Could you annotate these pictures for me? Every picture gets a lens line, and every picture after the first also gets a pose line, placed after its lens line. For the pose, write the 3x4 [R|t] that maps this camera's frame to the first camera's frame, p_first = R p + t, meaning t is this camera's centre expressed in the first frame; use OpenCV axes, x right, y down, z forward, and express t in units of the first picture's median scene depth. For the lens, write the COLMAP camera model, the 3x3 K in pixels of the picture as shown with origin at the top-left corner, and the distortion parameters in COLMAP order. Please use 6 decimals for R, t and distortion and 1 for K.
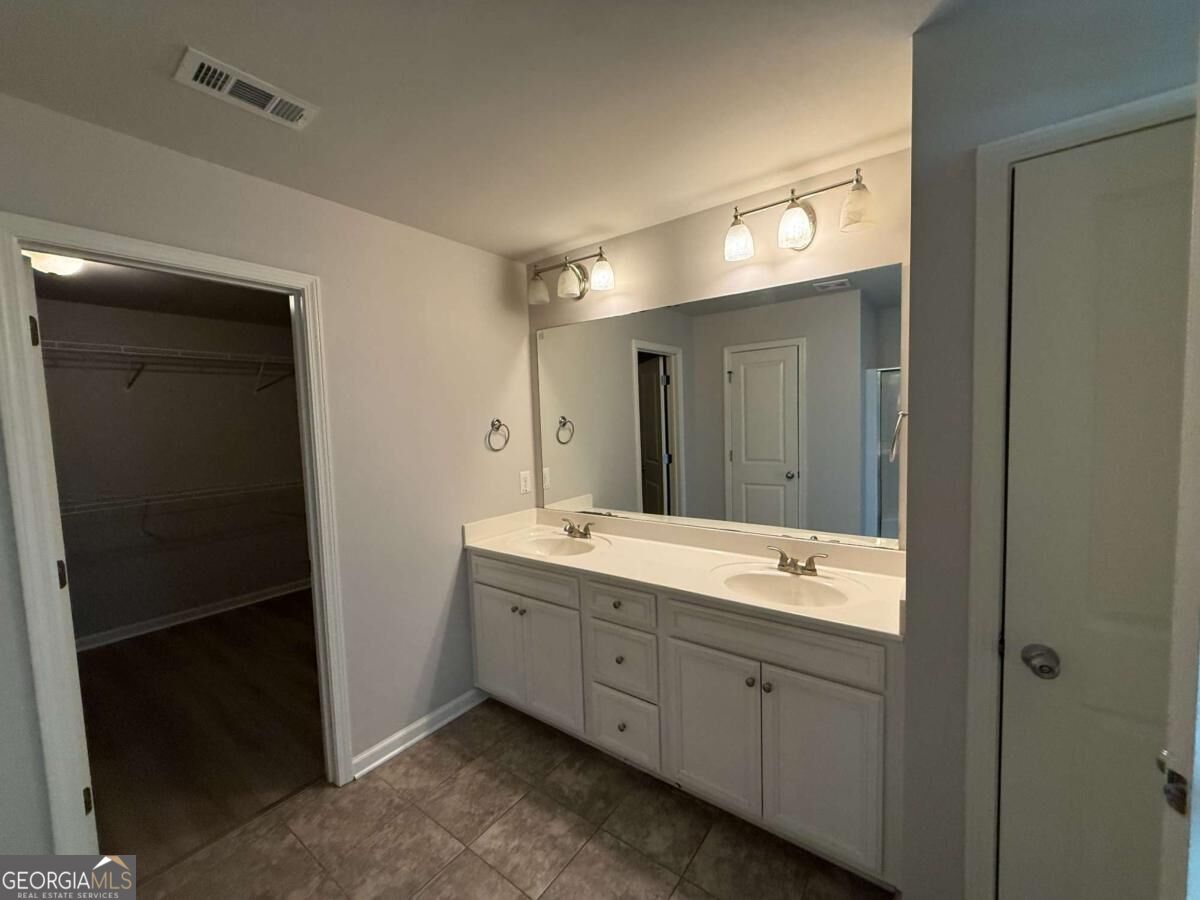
lens RADIAL K [[479.4, 0, 599.6], [0, 479.4, 452.4], [0, 0, 1]] dist [-0.000261, -0.000022]
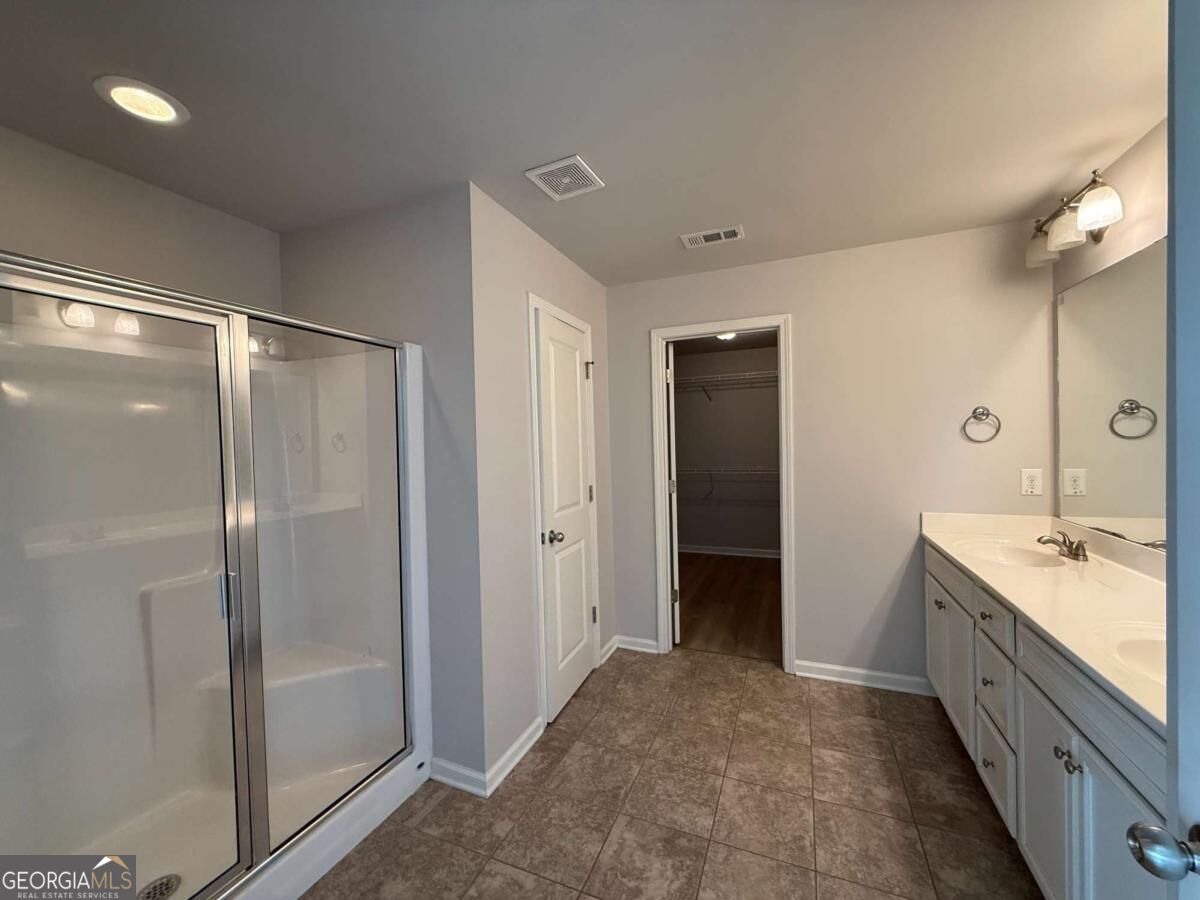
lens RADIAL K [[479.4, 0, 599.6], [0, 479.4, 452.4], [0, 0, 1]] dist [-0.000261, -0.000022]
pose [[0.240402, 0.047698, -0.969501, 0.674691], [-0.053443, 0.997927, 0.035844, 0.030795], [0.969201, 0.043196, 0.242453, 0.102720]]
